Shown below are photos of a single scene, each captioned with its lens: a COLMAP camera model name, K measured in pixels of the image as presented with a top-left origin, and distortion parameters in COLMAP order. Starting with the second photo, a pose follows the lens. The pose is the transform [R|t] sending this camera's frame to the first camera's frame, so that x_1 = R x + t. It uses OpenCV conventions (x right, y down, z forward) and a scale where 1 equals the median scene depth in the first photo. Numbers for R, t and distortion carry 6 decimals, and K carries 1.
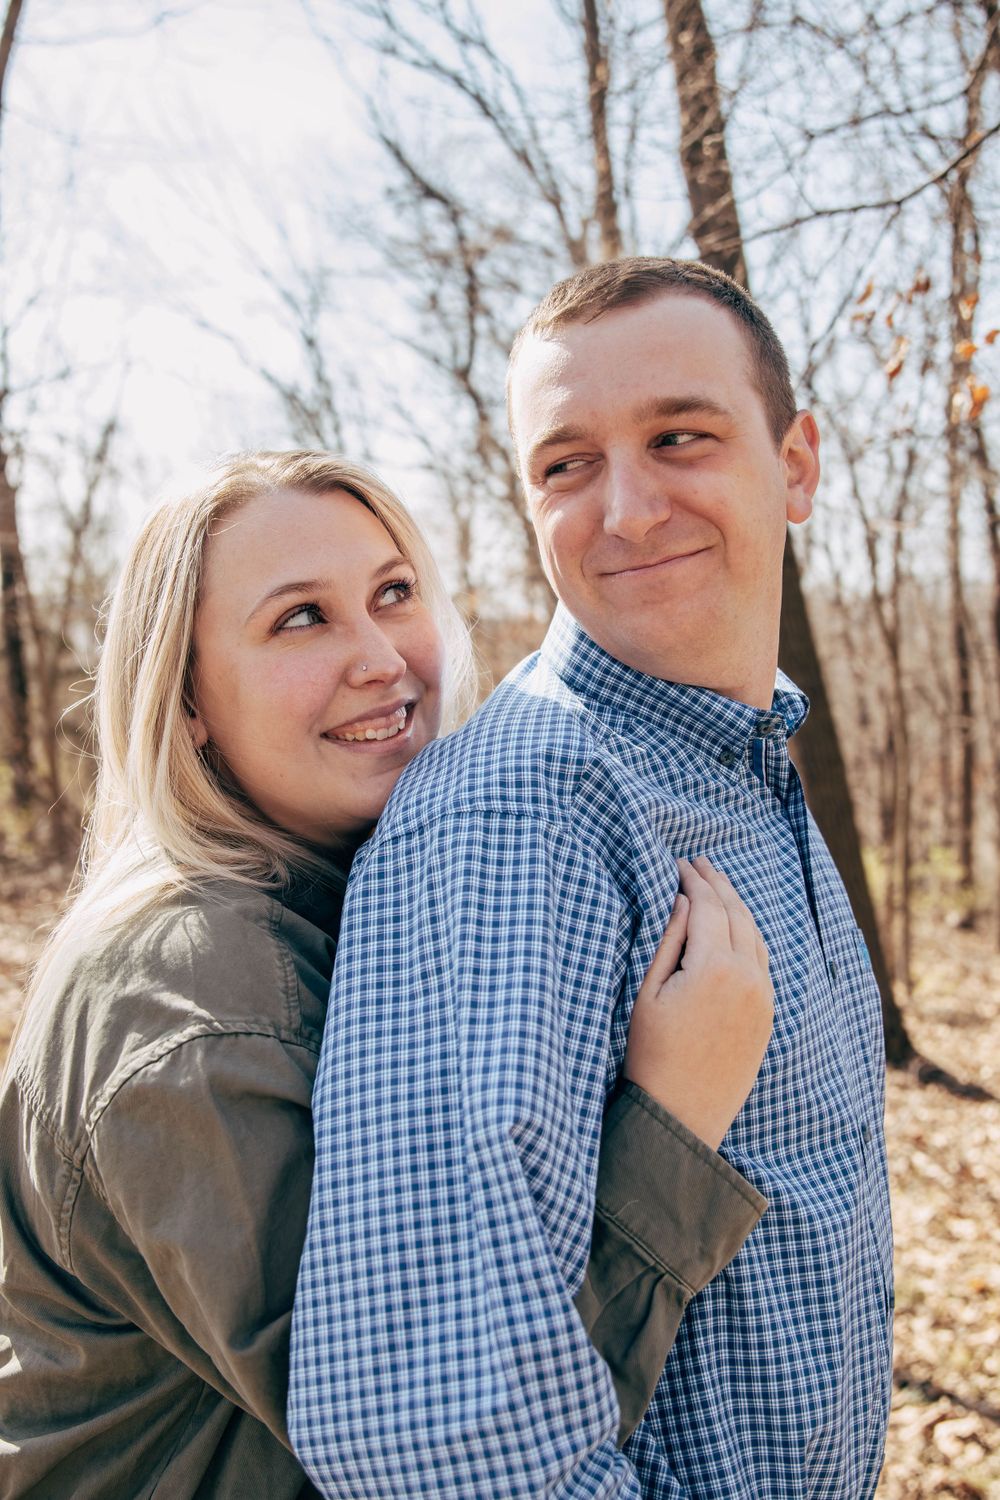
lens RADIAL K [[1644.0, 0, 492.8], [0, 1644.0, 754.9], [0, 0, 1]] dist [-0.085912, 0.038821]
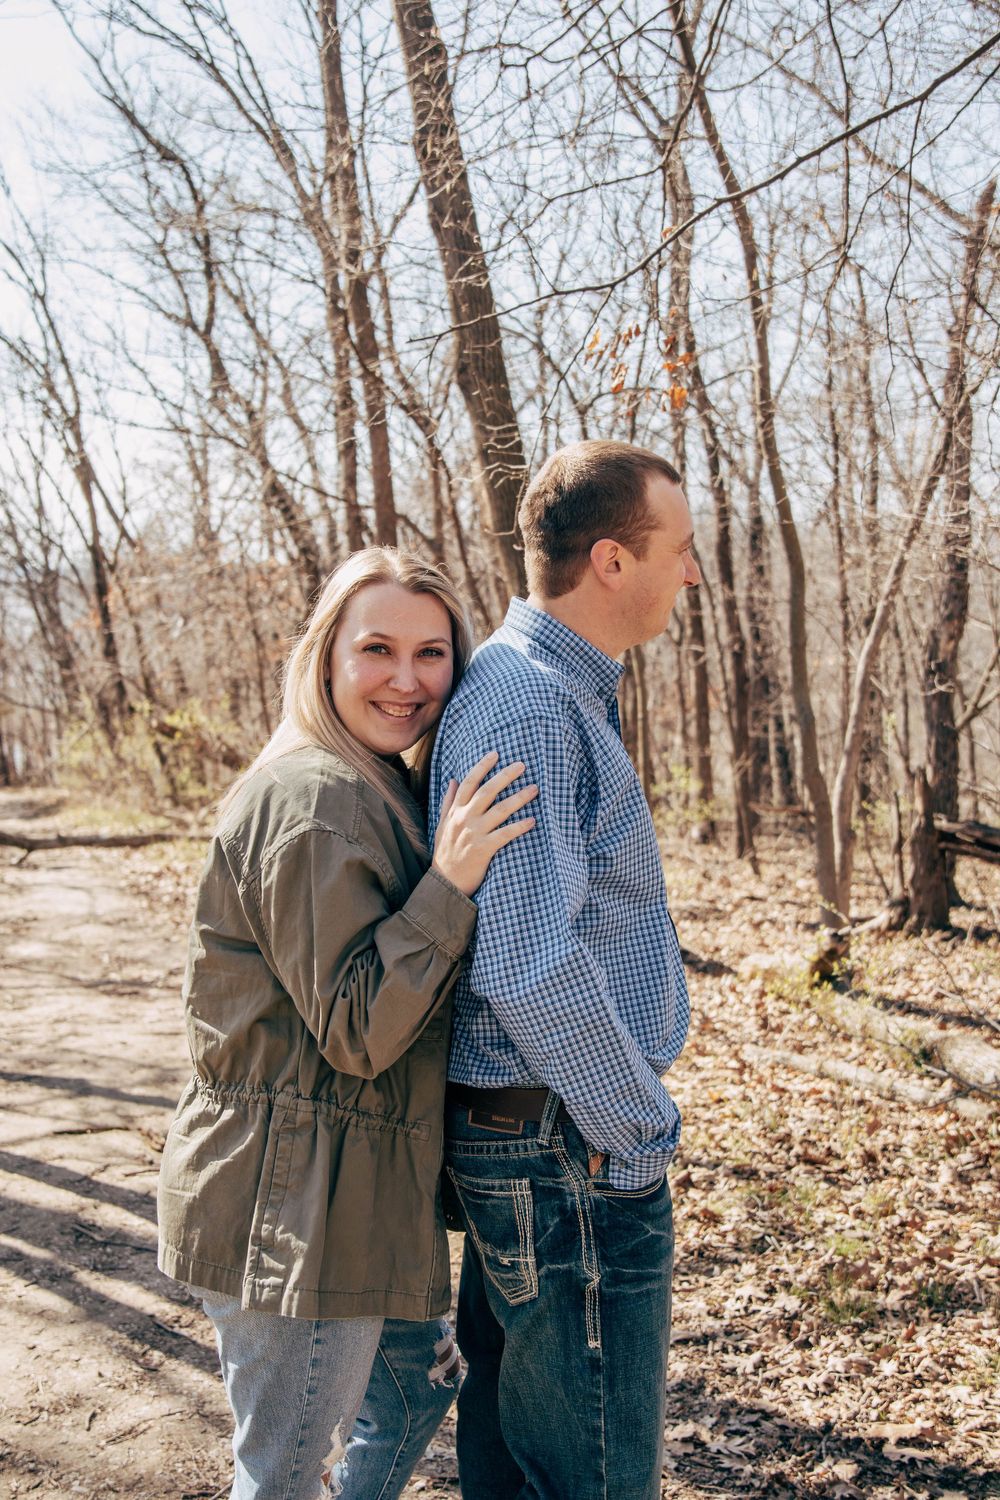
lens RADIAL K [[1644.0, 0, 492.8], [0, 1644.0, 754.9], [0, 0, 1]] dist [-0.085912, 0.038821]
pose [[0.986402, -0.059416, 0.153235, -0.546559], [0.053784, 0.997725, 0.040643, -0.024426], [-0.155301, -0.031849, 0.987354, -1.973177]]
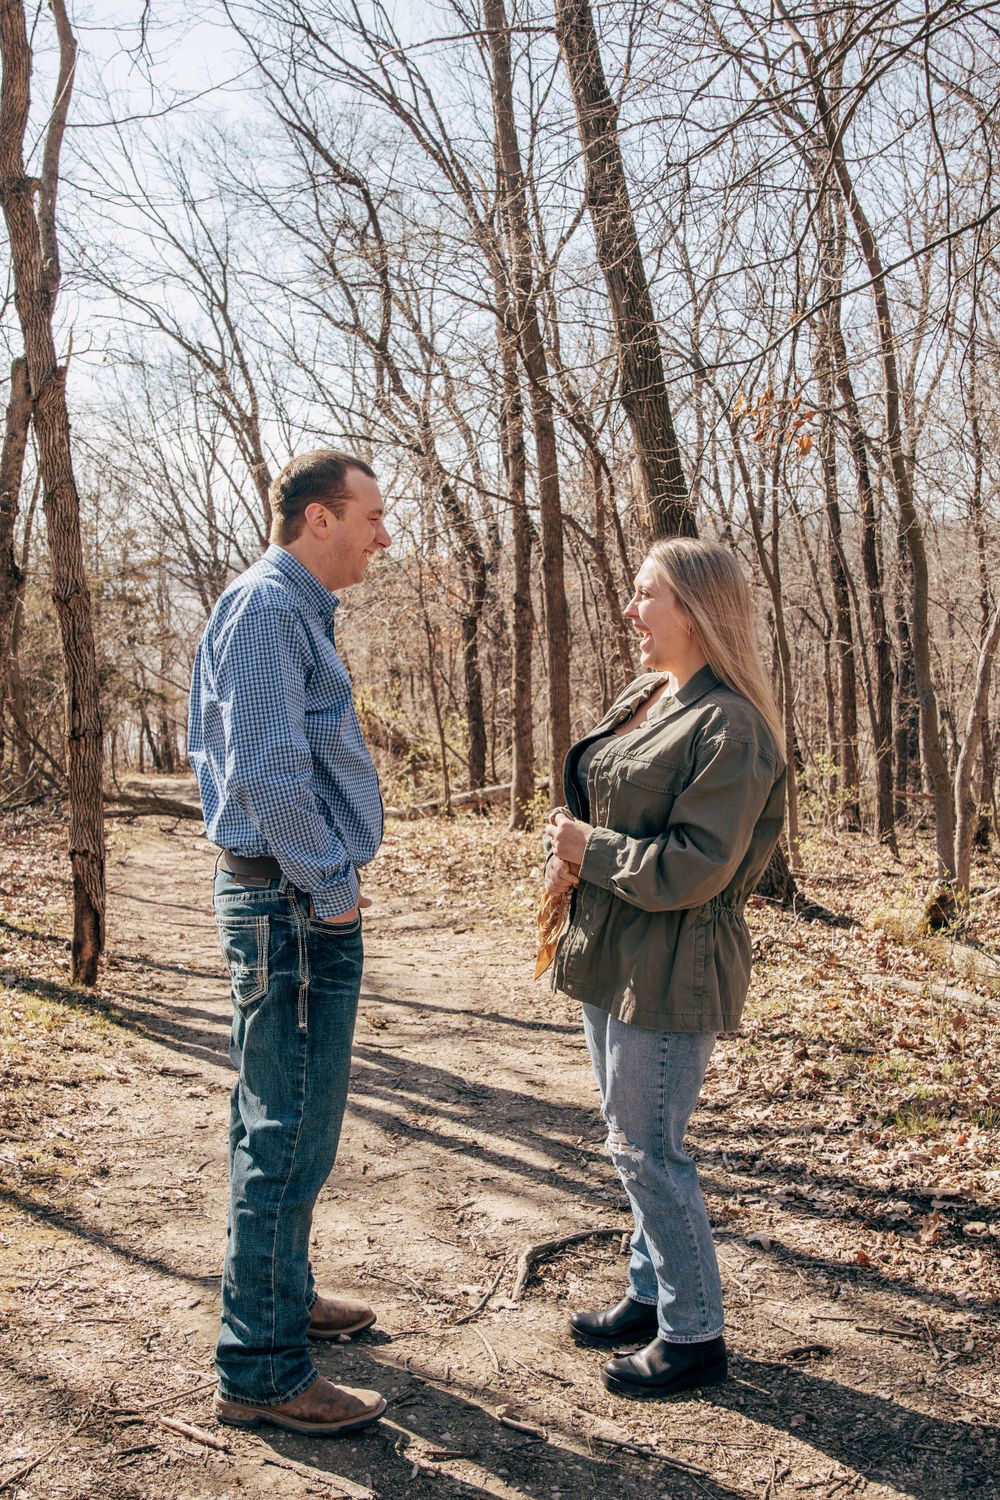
lens RADIAL K [[1650.1, 0, 497.0], [0, 1650.1, 743.9], [0, 0, 1]] dist [-0.102134, 0.057999]
pose [[0.996885, -0.044534, 0.065090, -1.086271], [0.042517, 0.998581, 0.032052, 0.157791], [-0.066425, -0.029185, 0.997365, -4.831209]]
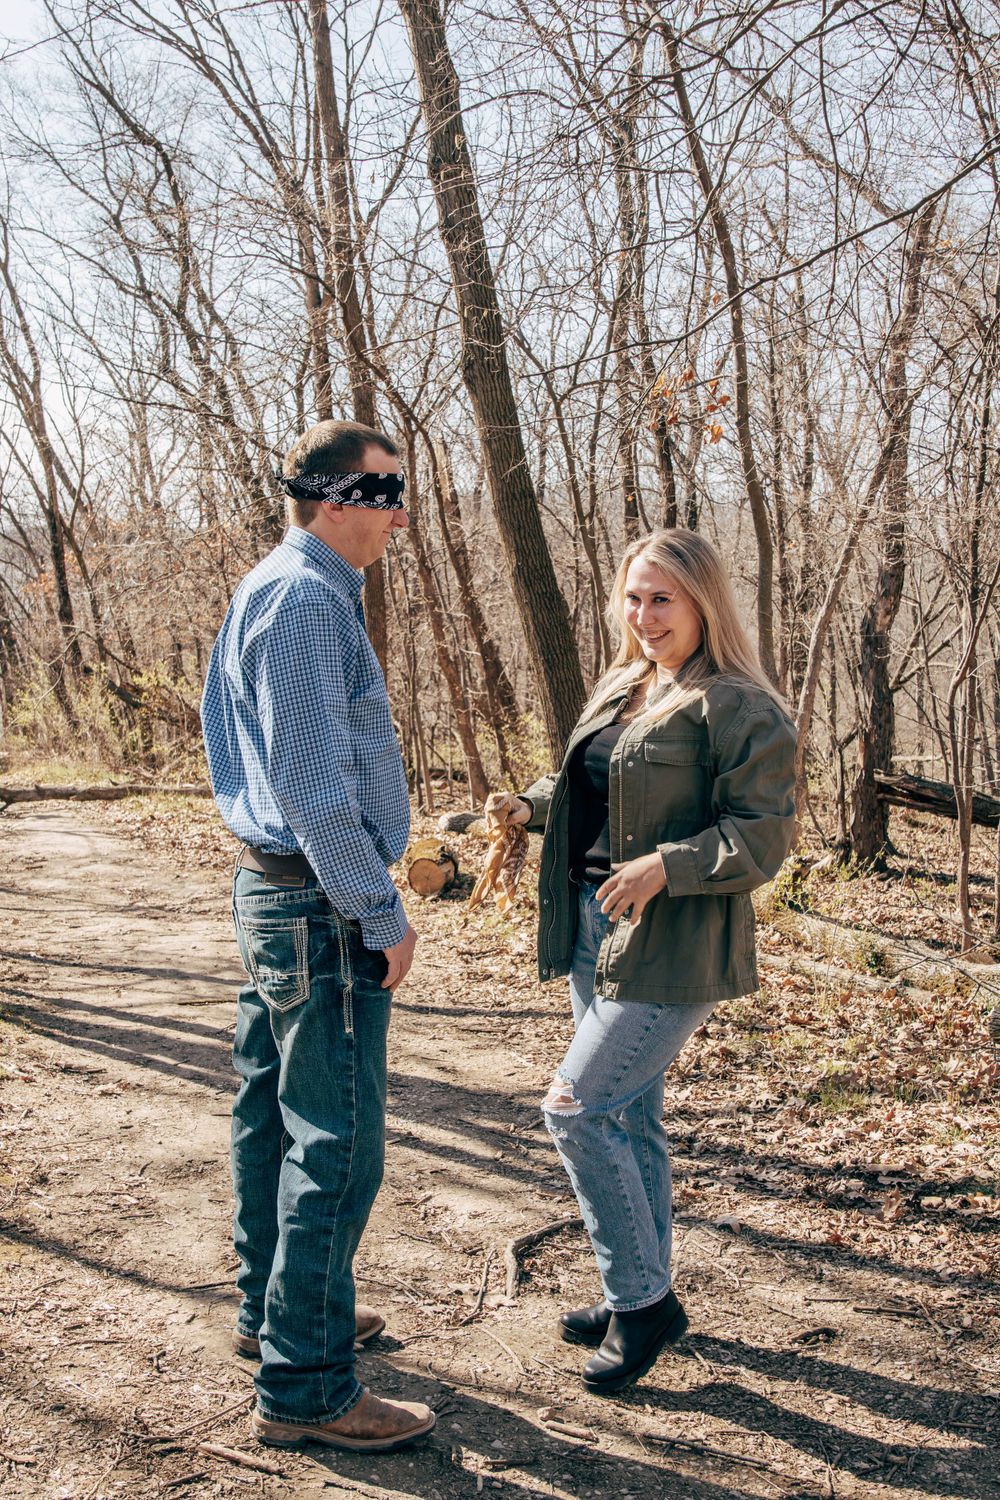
lens RADIAL K [[1650.1, 0, 497.0], [0, 1650.1, 743.9], [0, 0, 1]] dist [-0.102134, 0.057999]
pose [[0.977576, -0.047566, 0.205142, -2.133118], [0.037214, 0.997846, 0.054030, 0.053754], [-0.207270, -0.045184, 0.977240, -4.503567]]
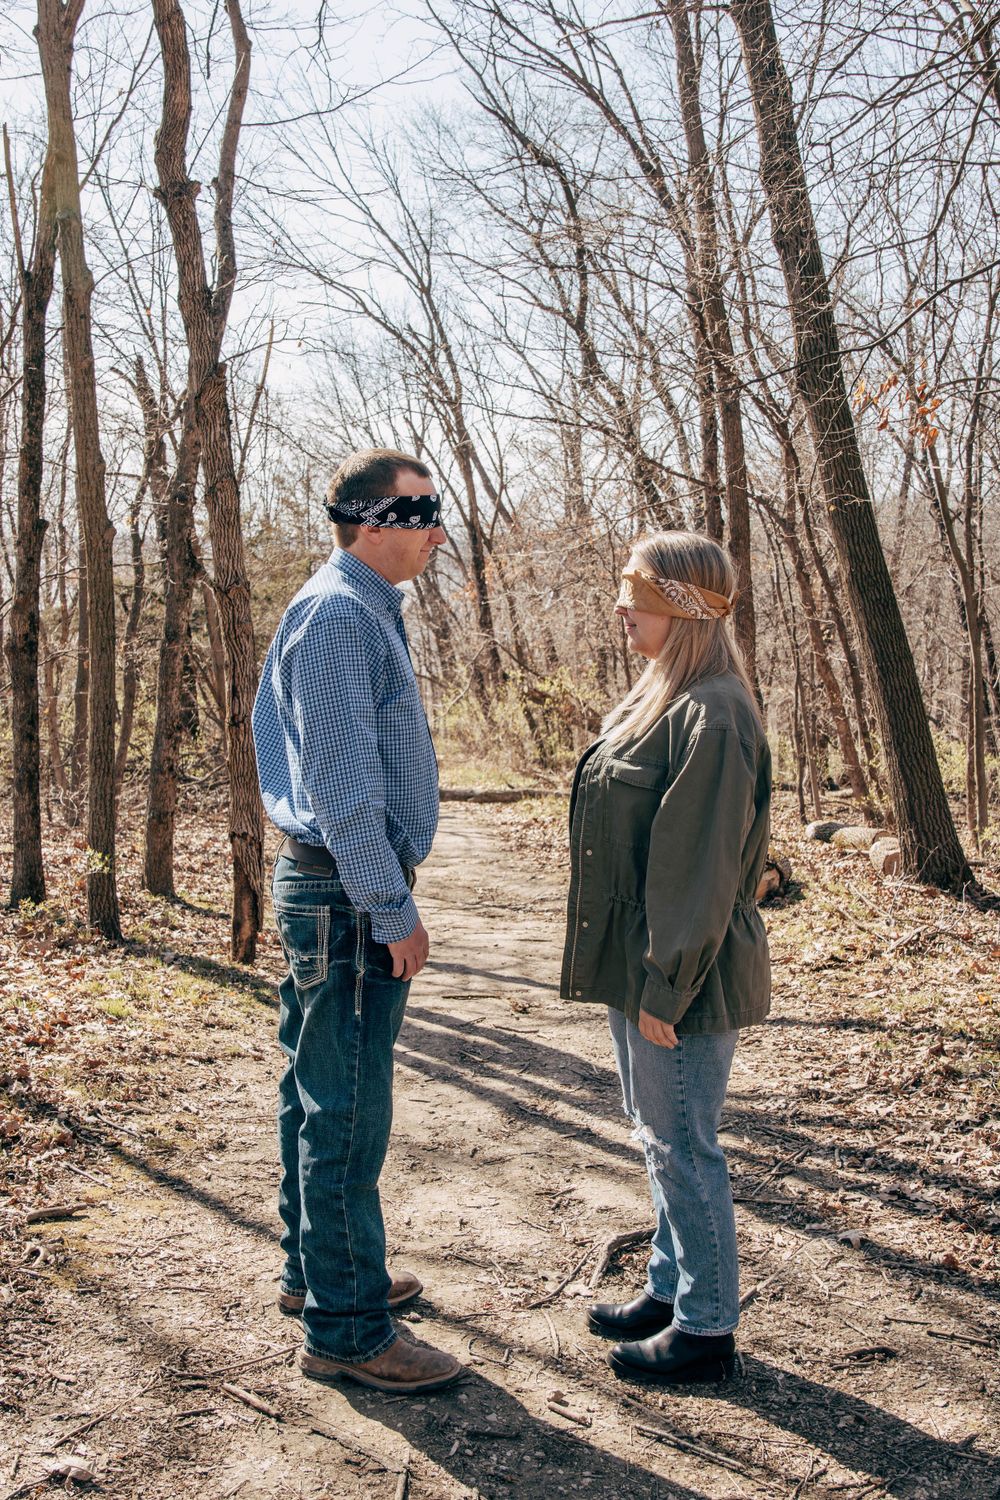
lens RADIAL K [[1651.9, 0, 490.9], [0, 1651.9, 744.0], [0, 0, 1]] dist [-0.110004, 0.071528]
pose [[0.996756, -0.039242, -0.070272, -0.432898], [0.042107, 0.998322, 0.039760, 0.088230], [0.068594, -0.042590, 0.996735, -4.978598]]
